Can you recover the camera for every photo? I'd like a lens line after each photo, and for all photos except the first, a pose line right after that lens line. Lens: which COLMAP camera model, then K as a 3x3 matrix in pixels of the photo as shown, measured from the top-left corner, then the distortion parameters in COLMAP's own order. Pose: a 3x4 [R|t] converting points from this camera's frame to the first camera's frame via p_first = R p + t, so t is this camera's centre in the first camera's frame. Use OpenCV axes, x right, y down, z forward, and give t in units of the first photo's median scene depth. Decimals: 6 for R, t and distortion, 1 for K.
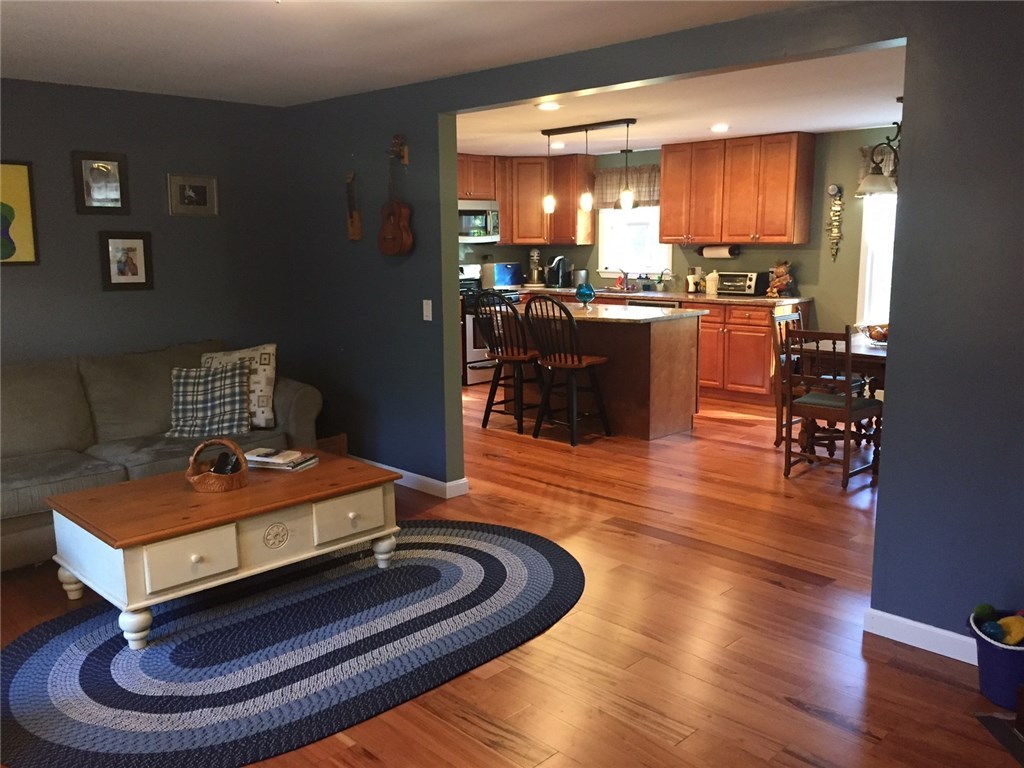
lens RADIAL K [[860.4, 0, 515.2], [0, 860.4, 380.0], [0, 0, 1]] dist [0.046123, 0.002102]
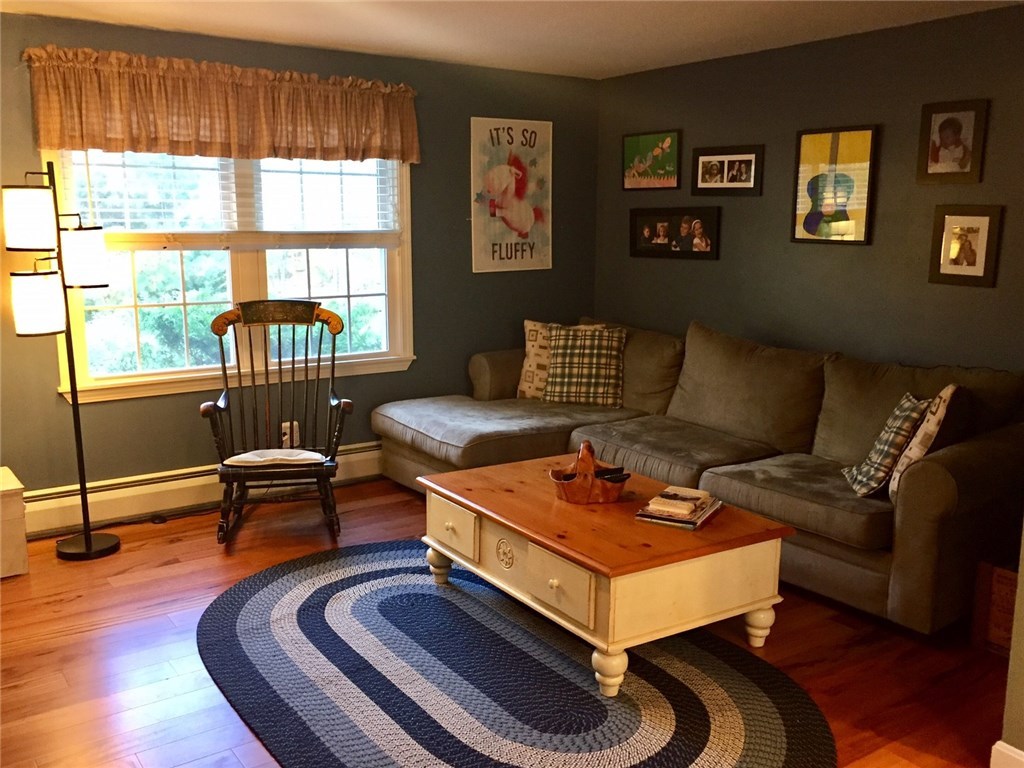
lens RADIAL K [[922.5, 0, 513.7], [0, 922.5, 388.4], [0, 0, 1]] dist [0.034660, -0.007892]
pose [[-0.167777, 0.188961, -0.967546, 0.432329], [-0.168331, 0.961553, 0.216980, -0.134318], [0.971347, 0.199272, -0.129519, 0.795695]]
